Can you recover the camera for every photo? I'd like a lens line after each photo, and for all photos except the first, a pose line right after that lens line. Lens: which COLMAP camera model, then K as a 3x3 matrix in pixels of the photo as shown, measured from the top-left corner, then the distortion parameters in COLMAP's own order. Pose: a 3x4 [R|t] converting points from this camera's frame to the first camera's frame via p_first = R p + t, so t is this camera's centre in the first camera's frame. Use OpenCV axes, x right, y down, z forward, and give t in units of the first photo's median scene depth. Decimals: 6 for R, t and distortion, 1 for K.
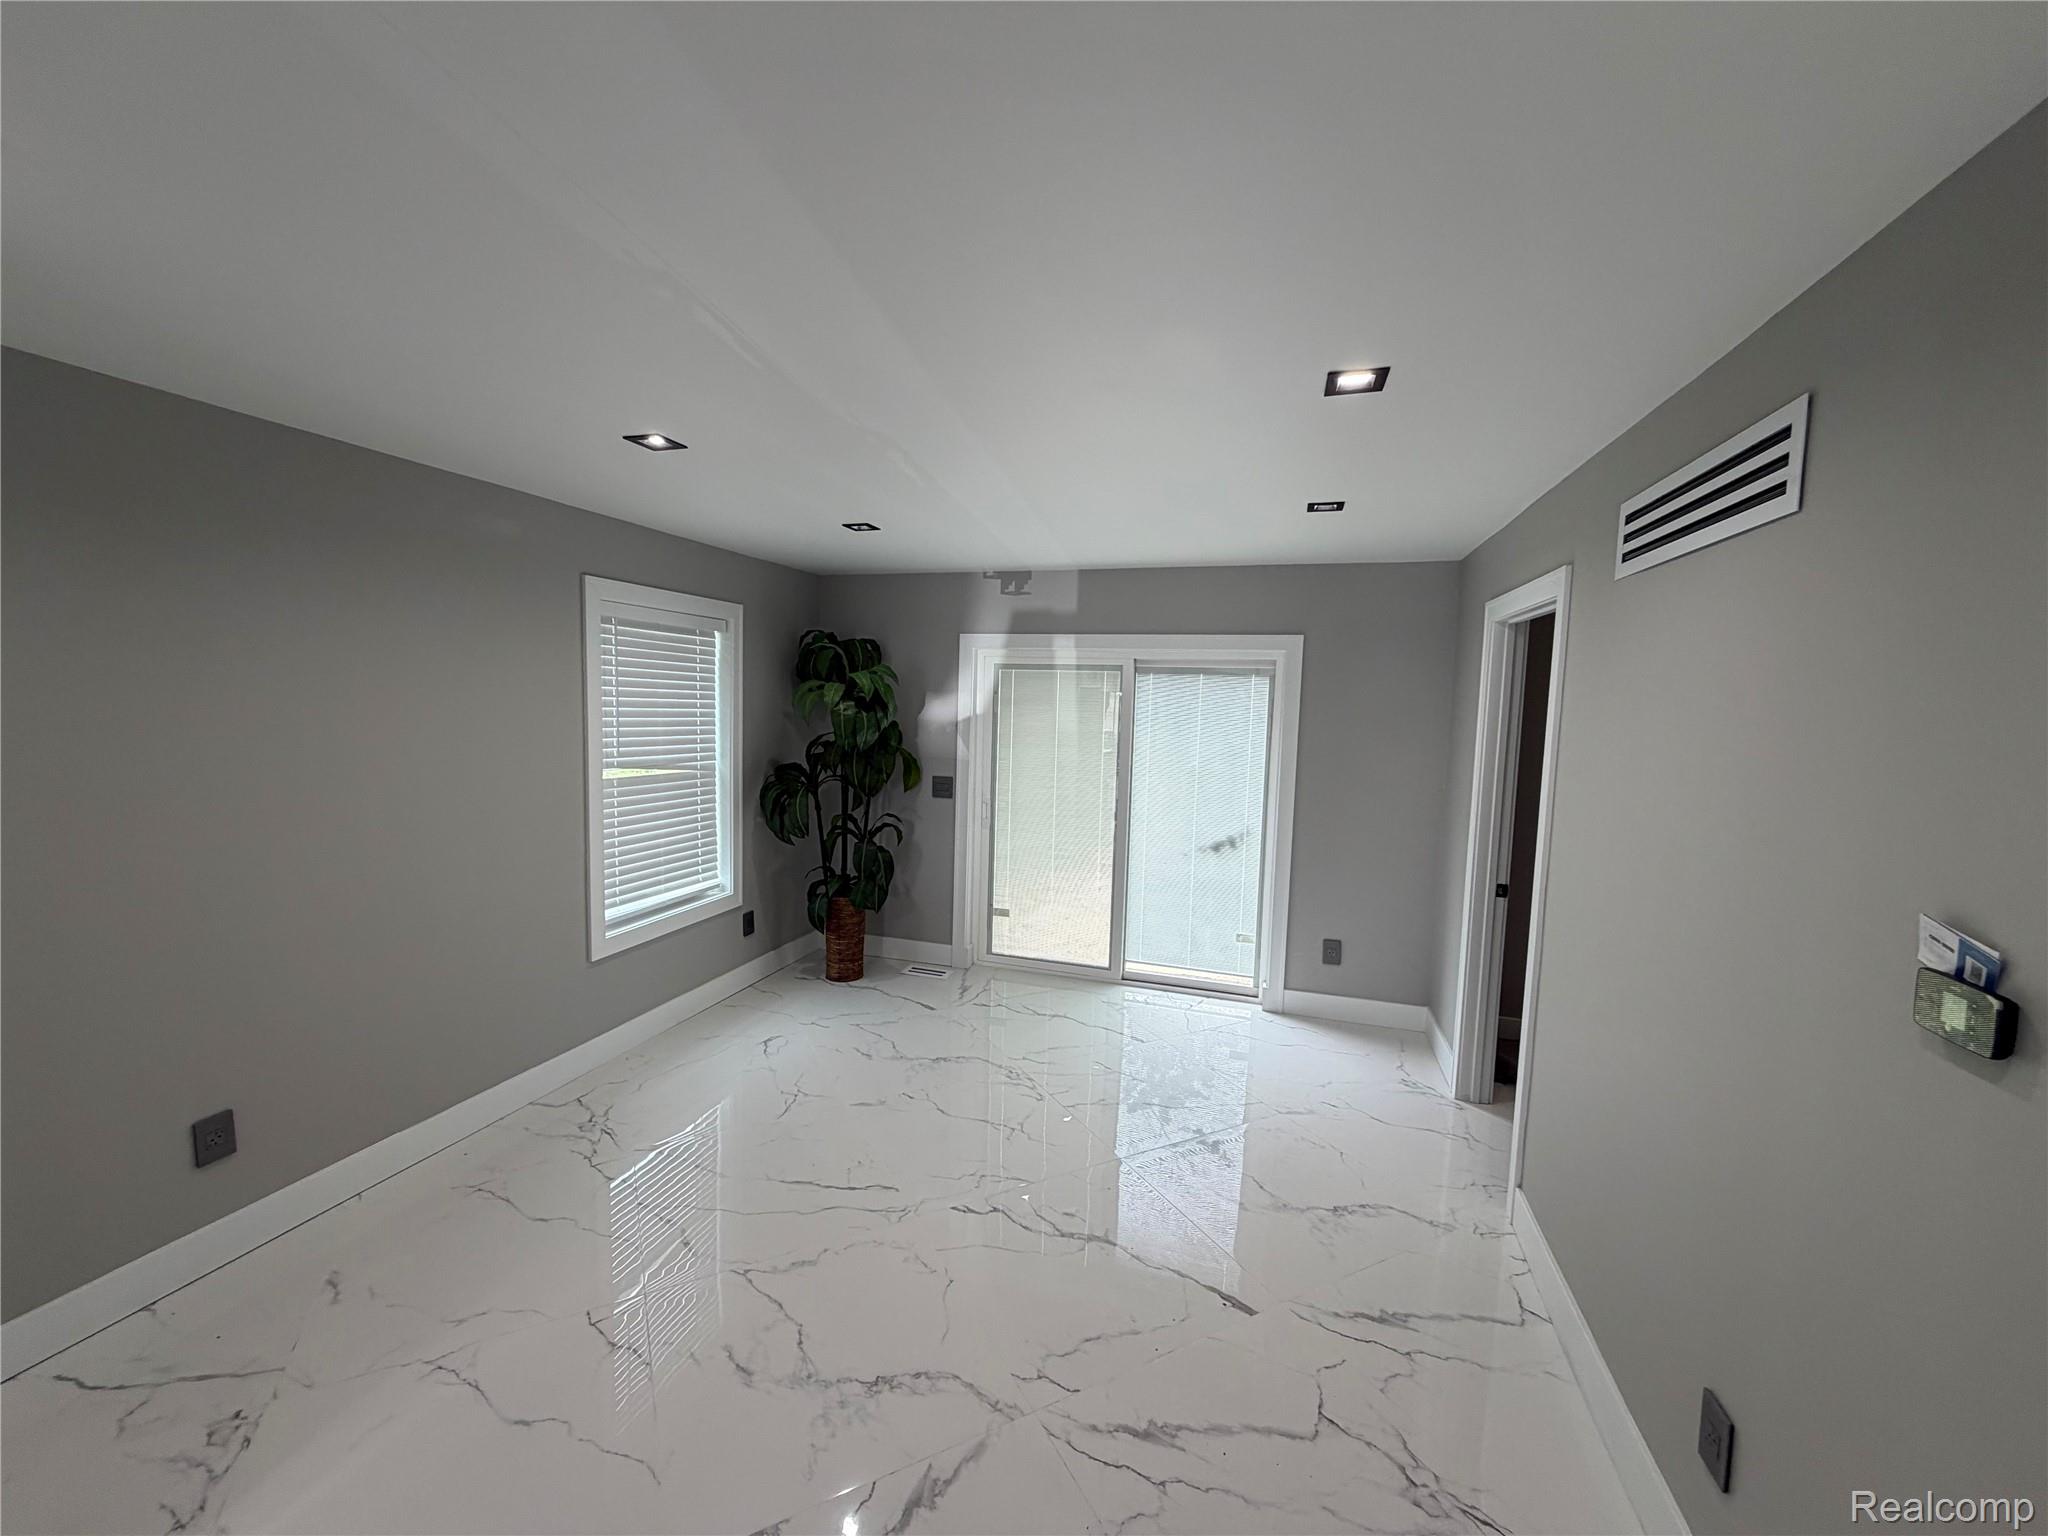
lens RADIAL K [[812.4, 0, 1016.5], [0, 812.4, 772.1], [0, 0, 1]] dist [-0.002378, -0.000110]
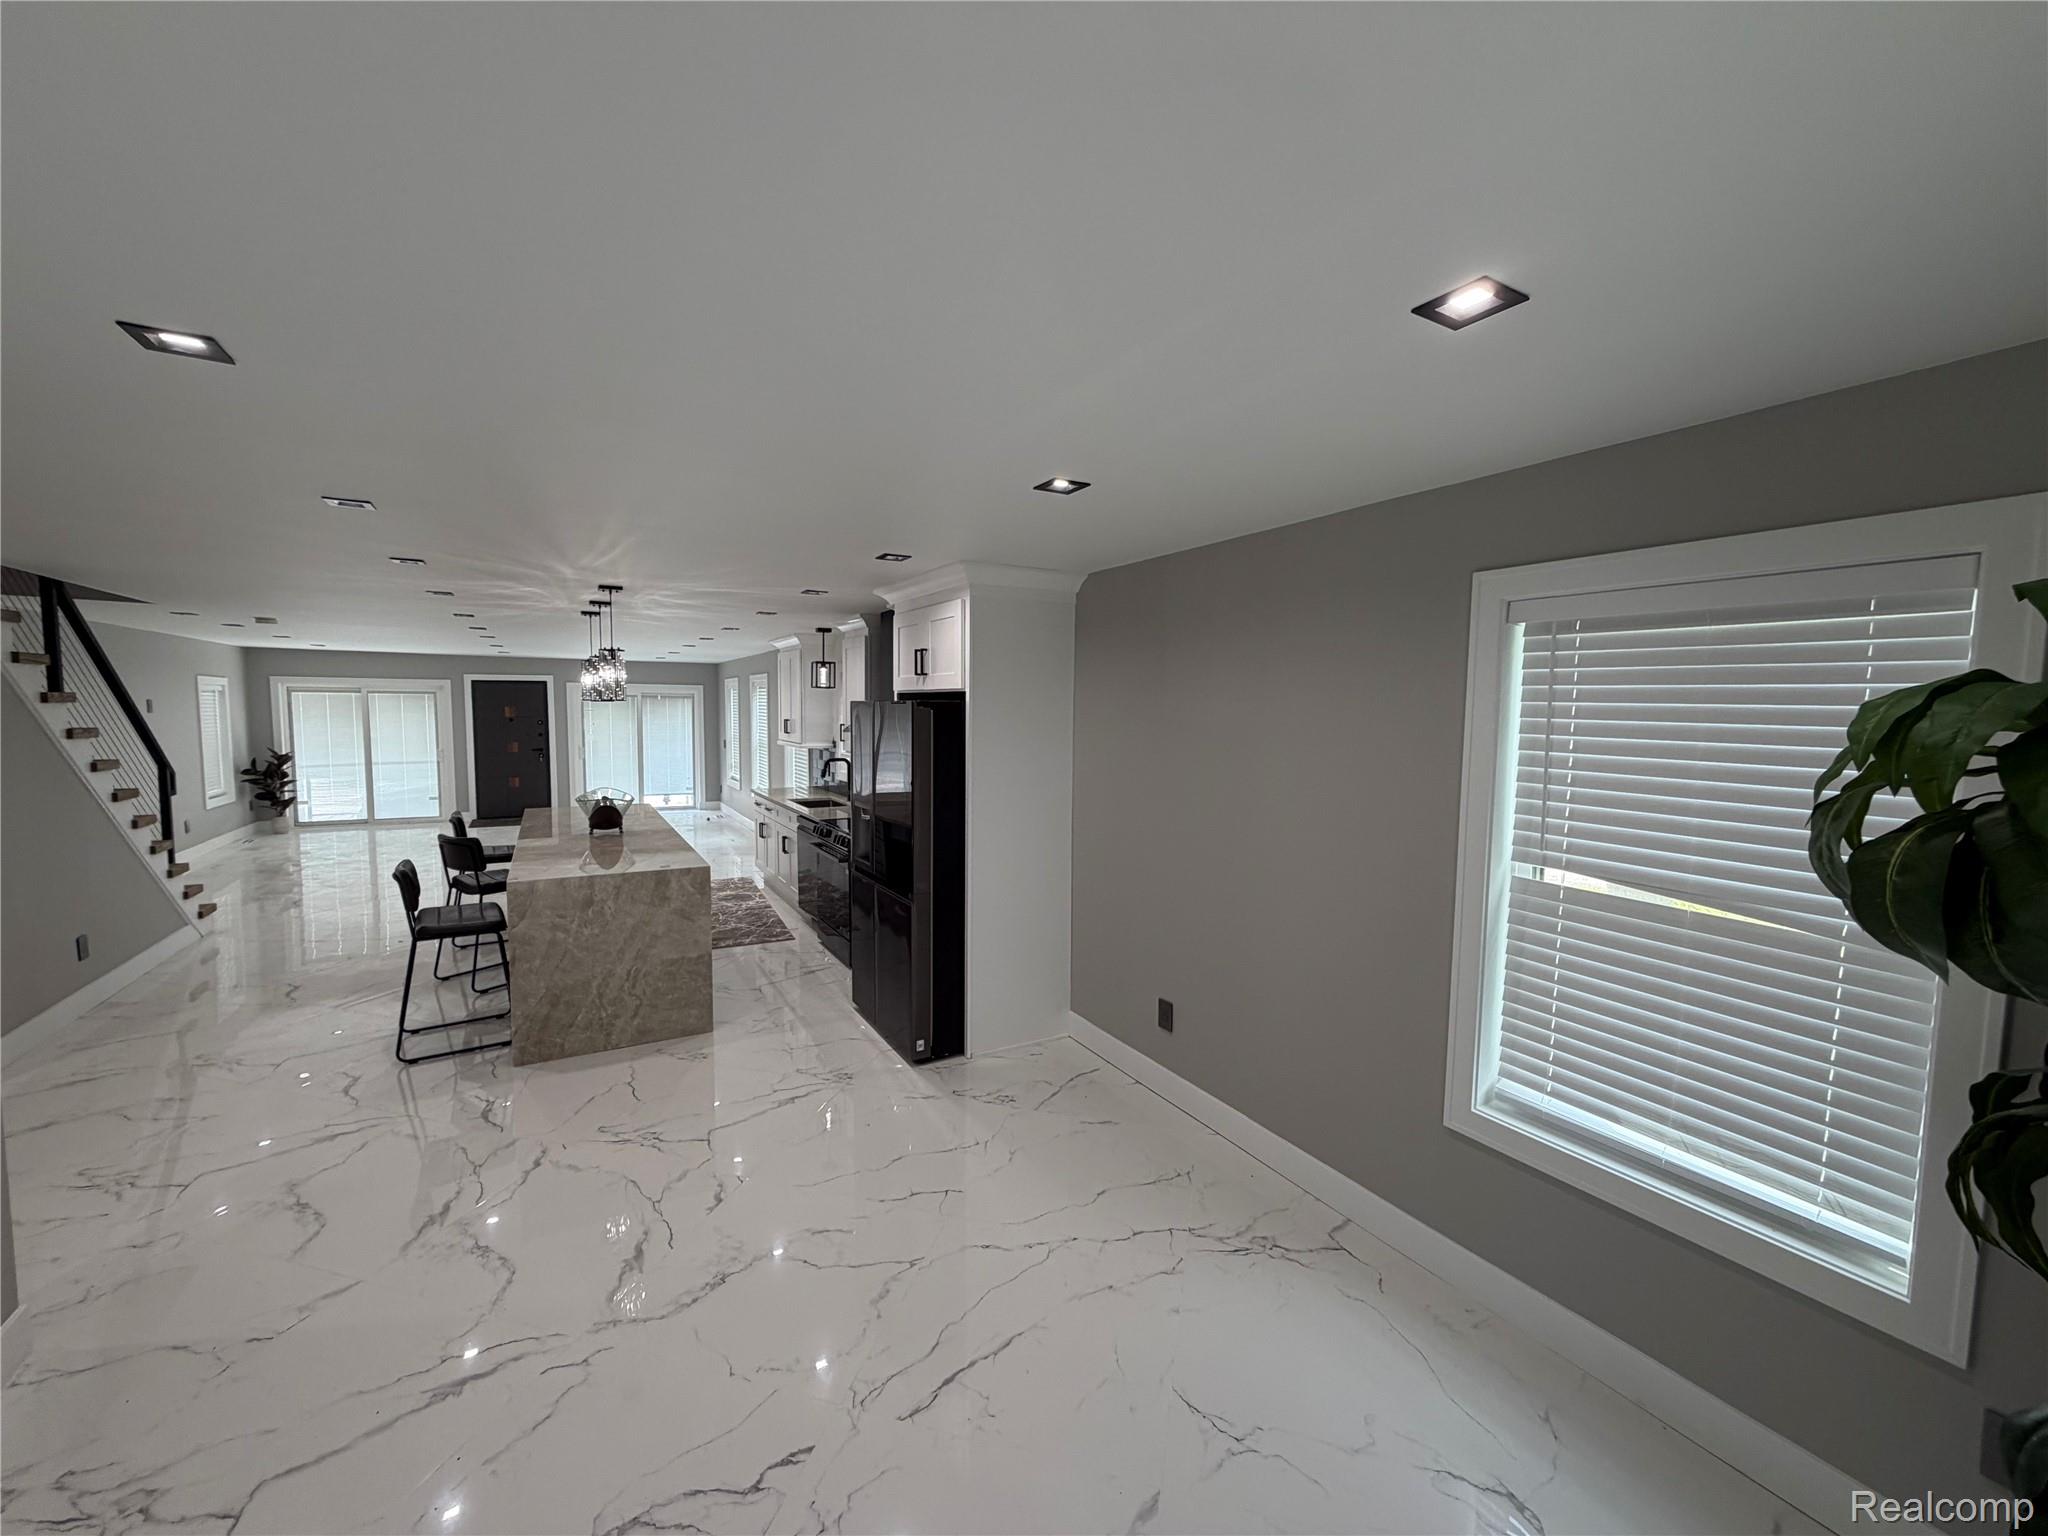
lens RADIAL K [[812.4, 0, 1016.5], [0, 812.4, 772.1], [0, 0, 1]] dist [-0.002378, -0.000110]
pose [[-0.679447, 0.025377, -0.733286, 0.192034], [-0.092801, 0.988404, 0.120193, -0.096180], [0.727833, 0.149714, -0.669212, 0.949894]]
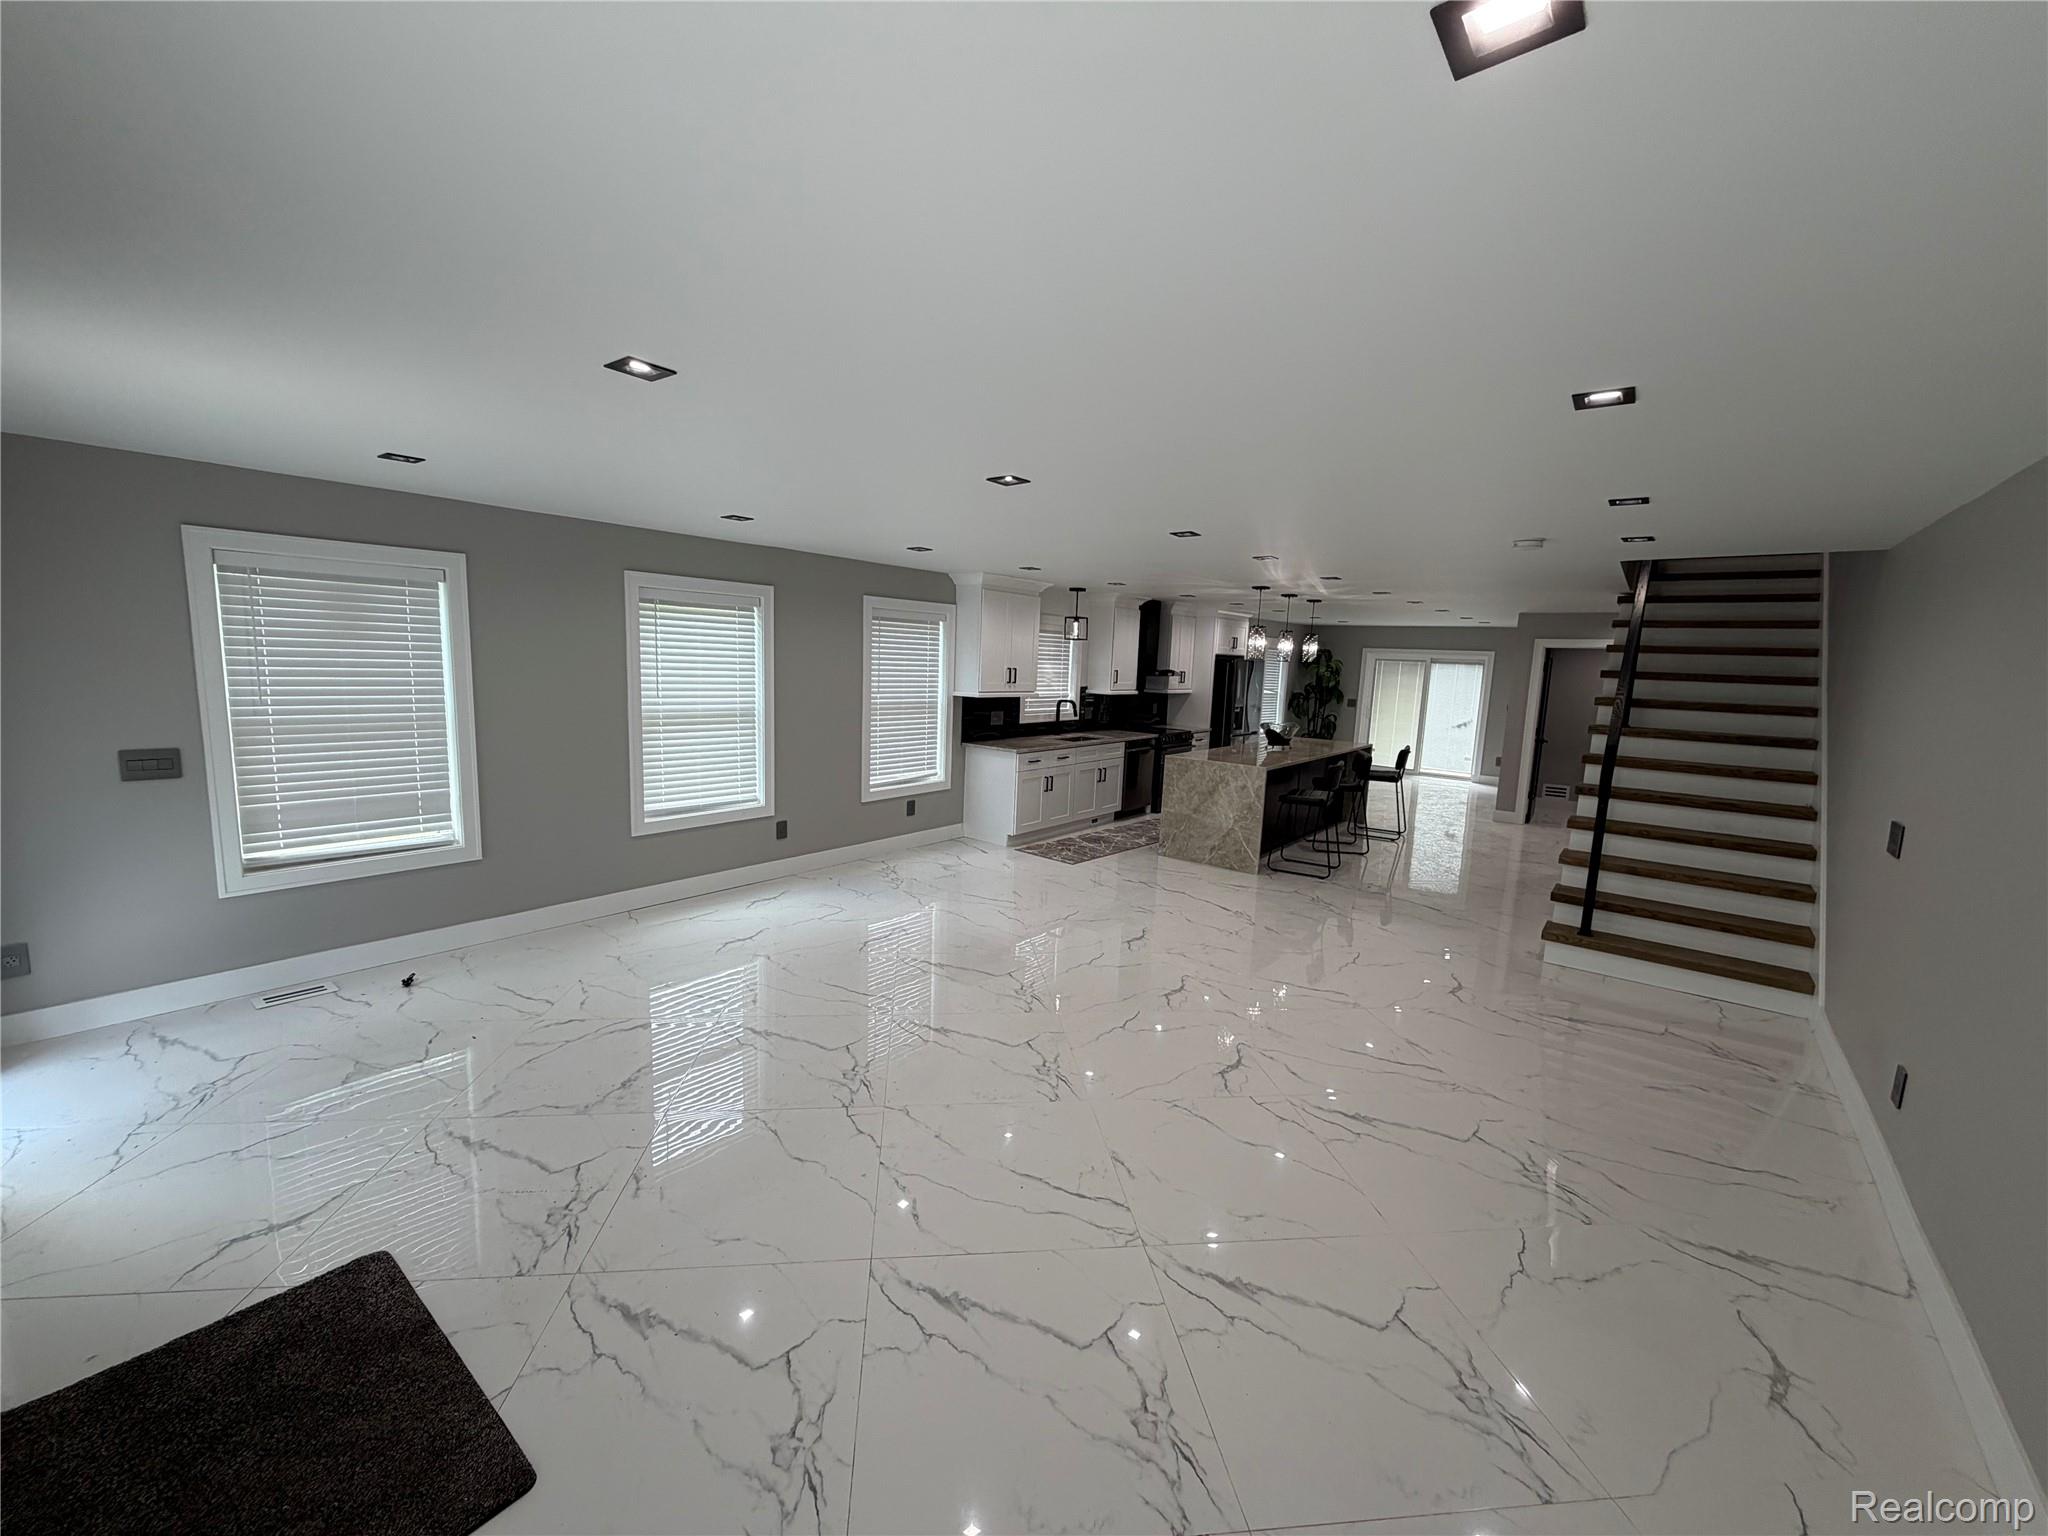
lens RADIAL K [[824.5, 0, 1015.9], [0, 824.5, 769.3], [0, 0, 1]] dist [0.014222, 0.000108]
pose [[0.938140, 0.058454, -0.341287, -0.215952], [-0.046683, 0.998001, 0.042611, 0.202232], [0.343095, -0.024043, 0.938993, -2.332550]]
